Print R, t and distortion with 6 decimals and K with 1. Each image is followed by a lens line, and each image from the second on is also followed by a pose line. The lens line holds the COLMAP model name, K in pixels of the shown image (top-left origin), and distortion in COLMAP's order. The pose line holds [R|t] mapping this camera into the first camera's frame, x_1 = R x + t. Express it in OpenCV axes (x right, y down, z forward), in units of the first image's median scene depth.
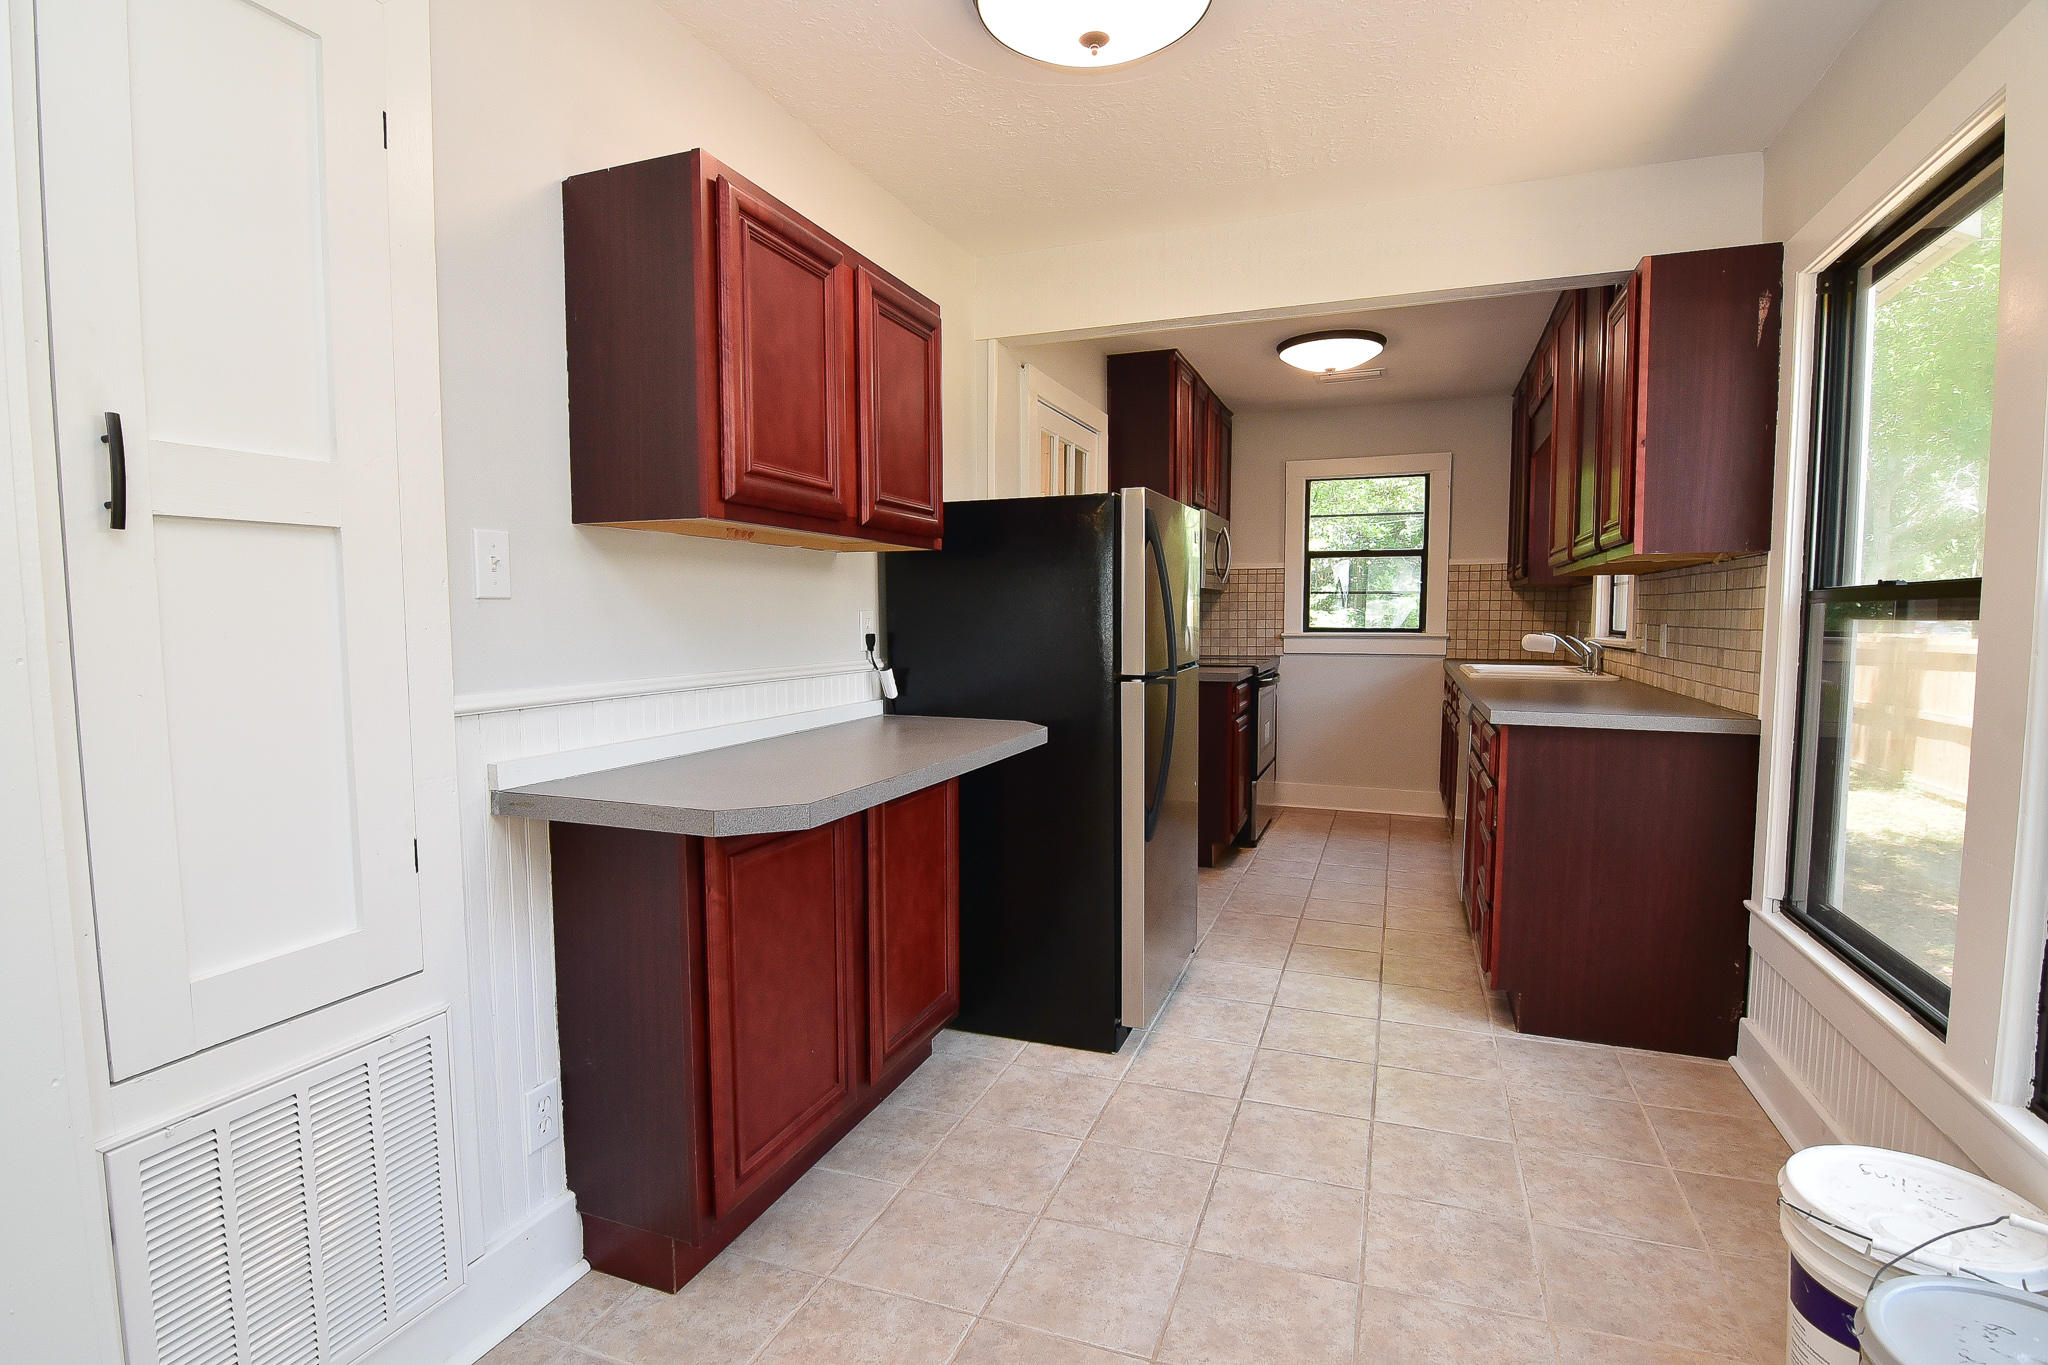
lens RADIAL K [[986.3, 0, 1024.0], [0, 986.3, 682.5], [0, 0, 1]] dist [-0.001226, -0.015640]
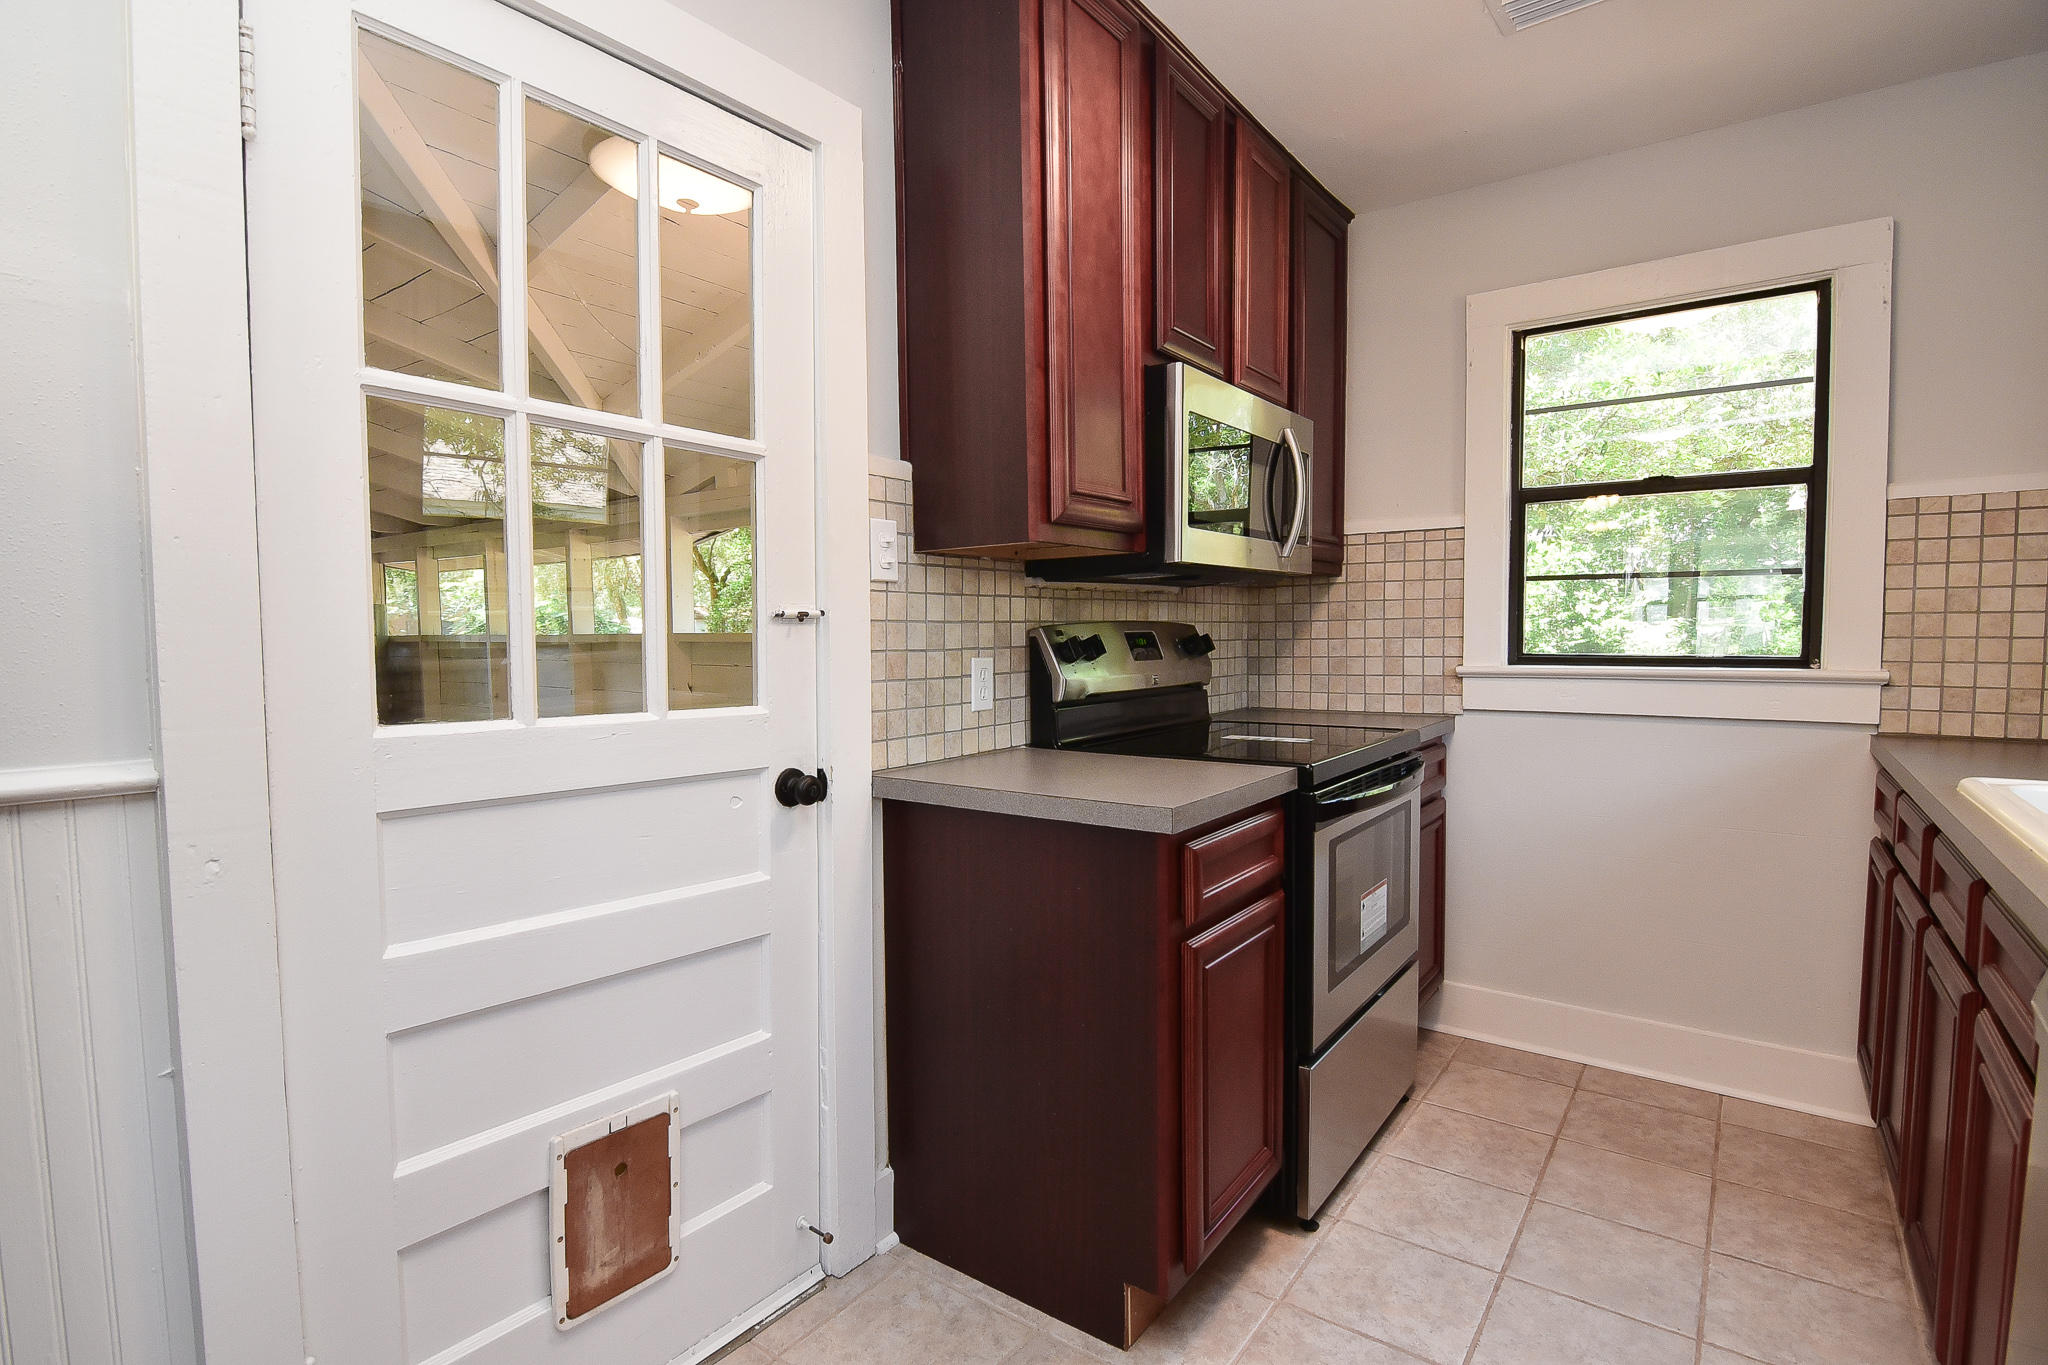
lens RADIAL K [[986.3, 0, 1024.0], [0, 986.3, 682.5], [0, 0, 1]] dist [-0.001226, -0.015640]
pose [[0.962737, 0.005251, -0.270387, 0.192436], [-0.008085, 0.999923, -0.009370, -0.036924], [0.270318, 0.011207, 0.962706, 0.502498]]
